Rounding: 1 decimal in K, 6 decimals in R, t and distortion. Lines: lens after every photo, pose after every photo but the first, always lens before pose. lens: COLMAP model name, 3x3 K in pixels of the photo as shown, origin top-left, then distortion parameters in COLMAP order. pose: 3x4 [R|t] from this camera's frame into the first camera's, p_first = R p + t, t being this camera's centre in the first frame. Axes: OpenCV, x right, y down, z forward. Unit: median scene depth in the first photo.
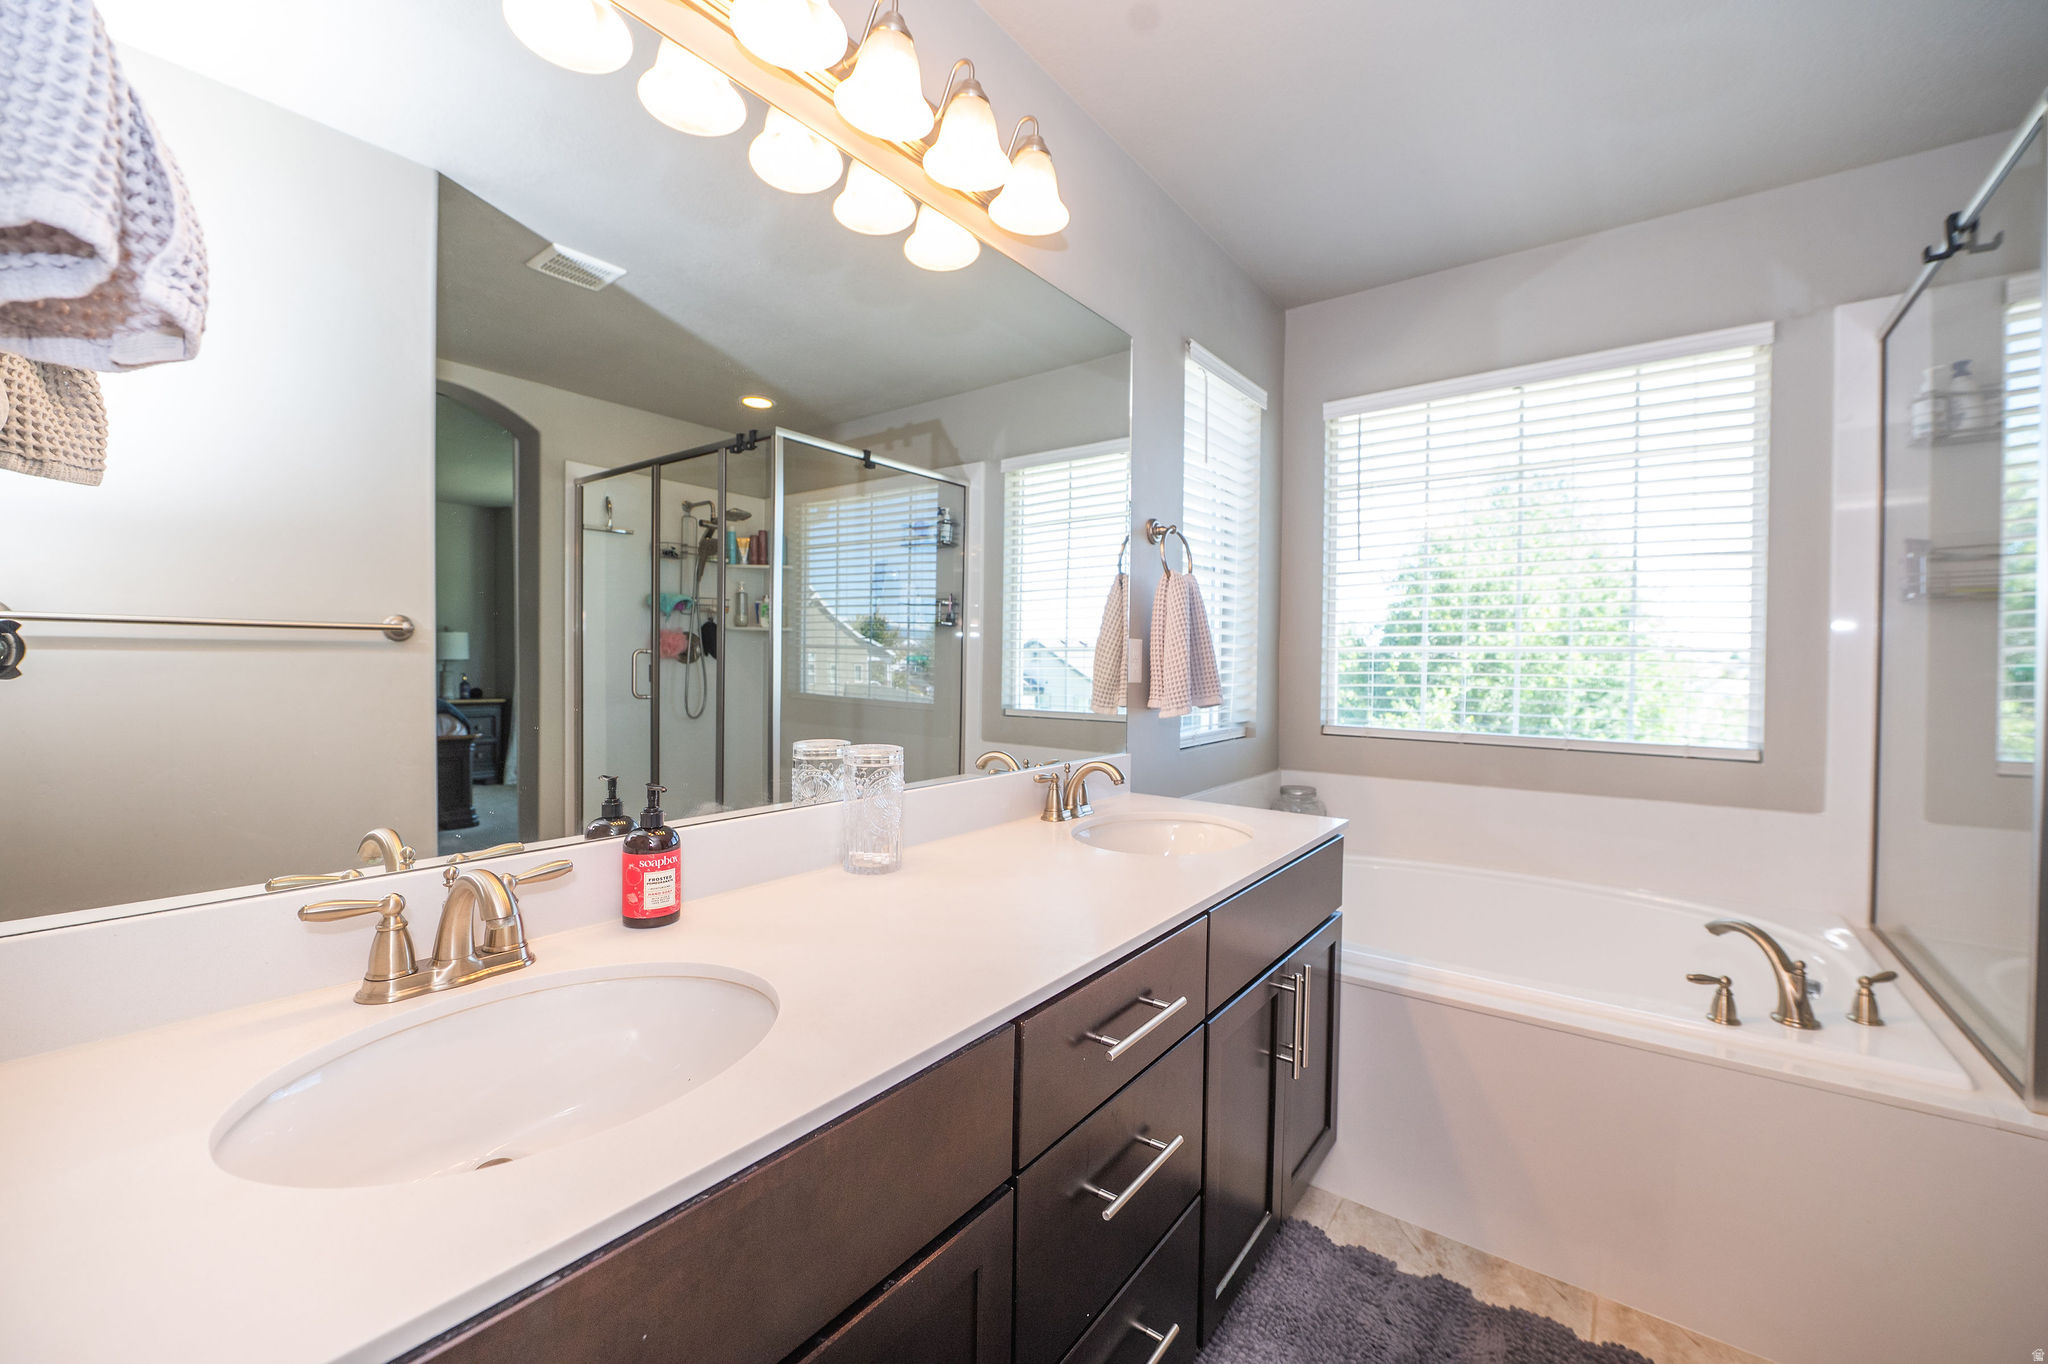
lens RADIAL K [[818.8, 0, 1023.0], [0, 818.8, 677.9], [0, 0, 1]] dist [-0.011771, -0.000455]
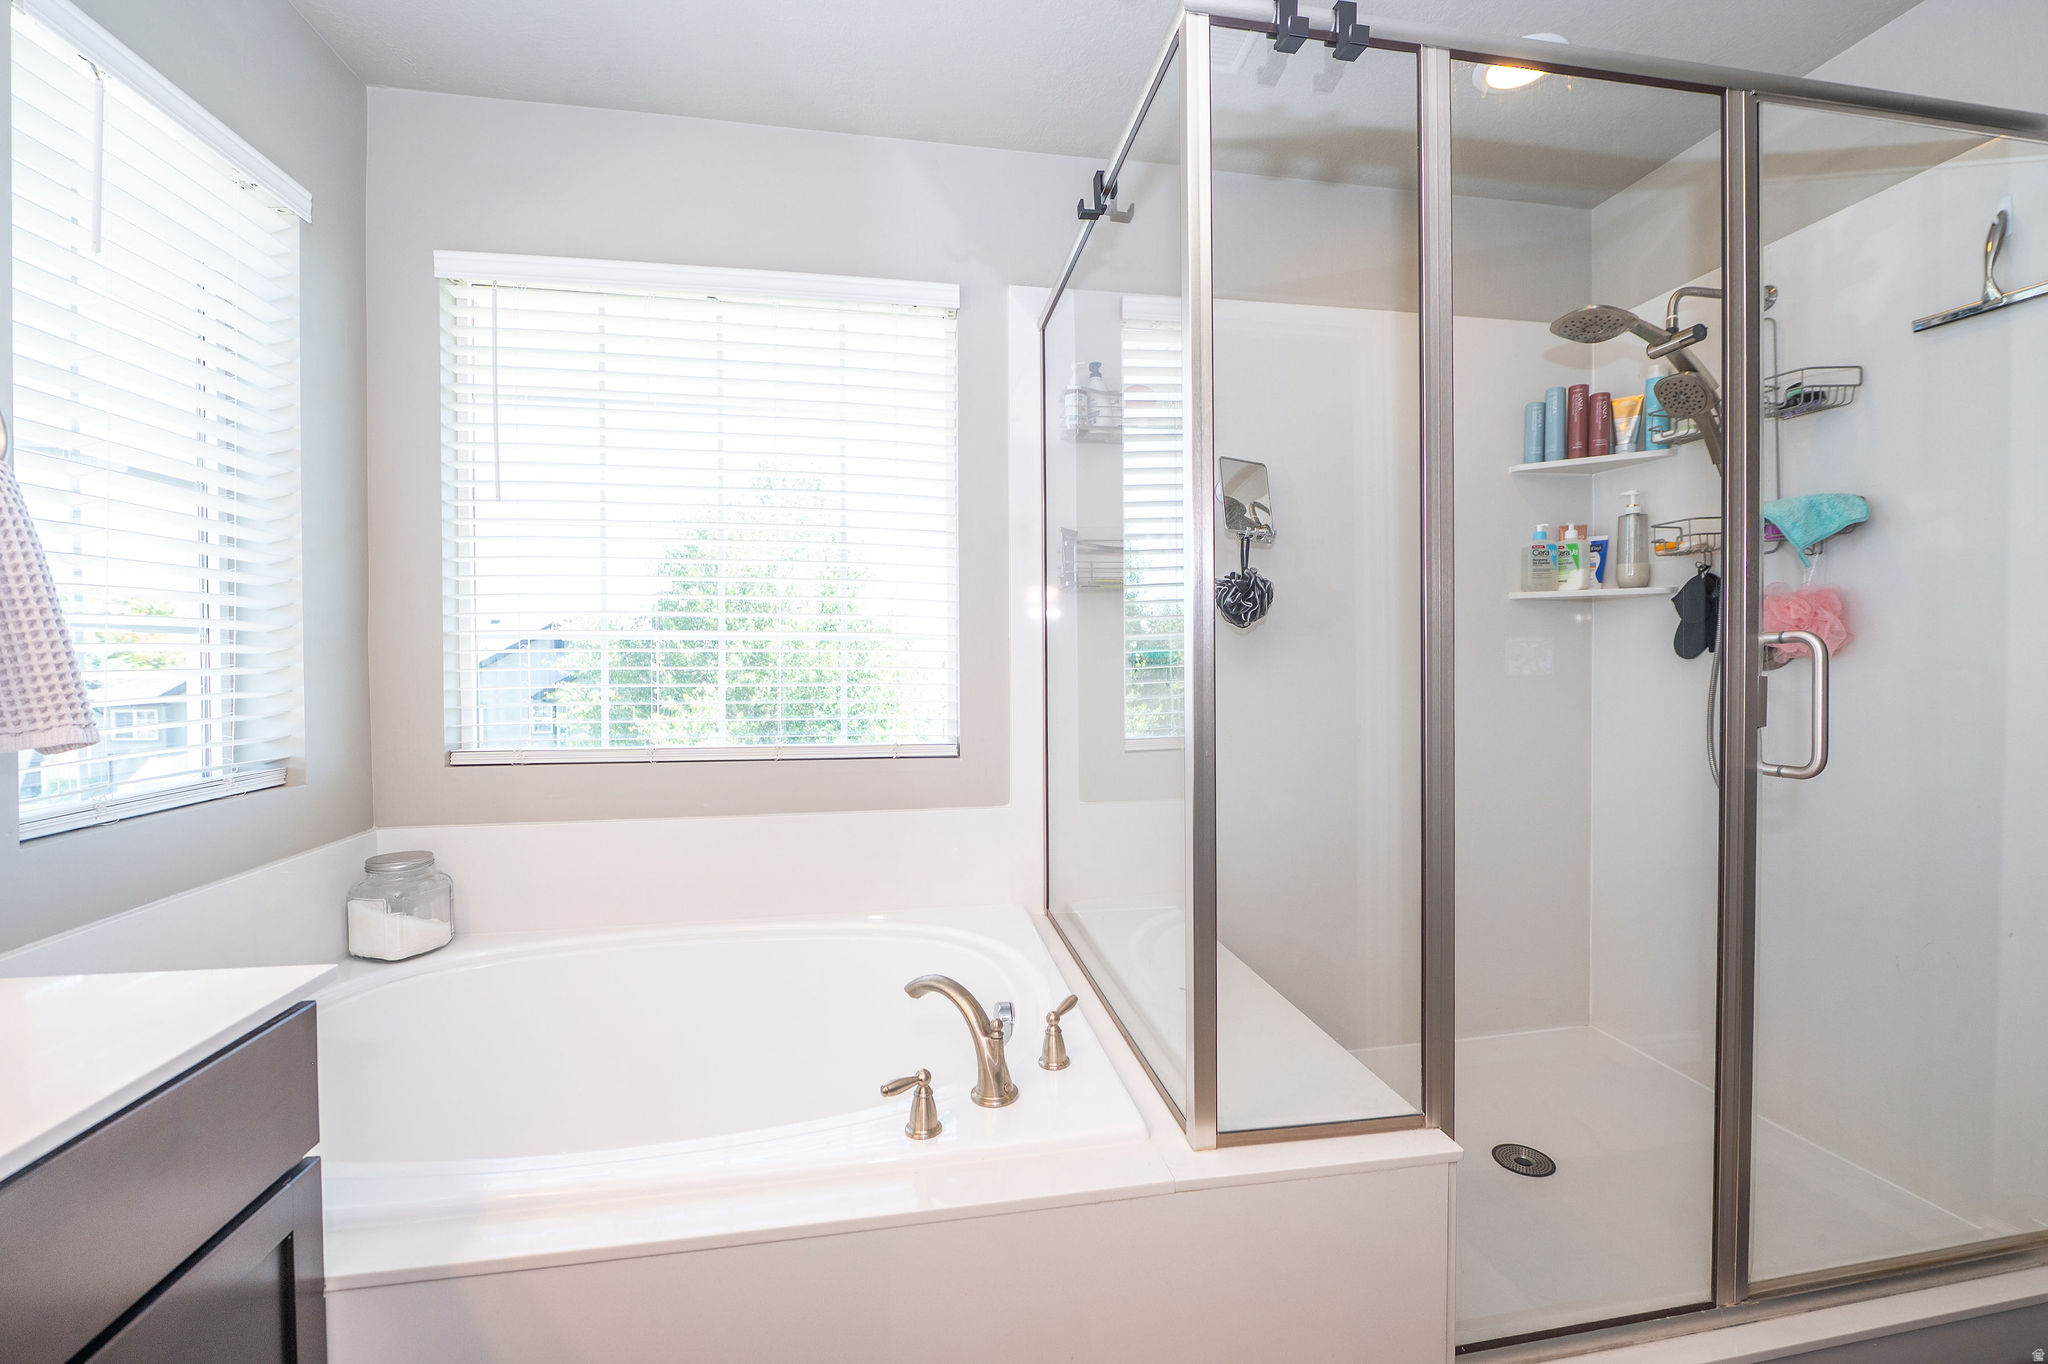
lens RADIAL K [[818.8, 0, 1023.0], [0, 818.8, 677.9], [0, 0, 1]] dist [-0.011771, -0.000455]
pose [[0.691014, -0.026565, 0.722353, 0.317506], [0.022494, 0.999631, 0.015244, 0.000186], [-0.722491, 0.005715, 0.691356, 0.329937]]
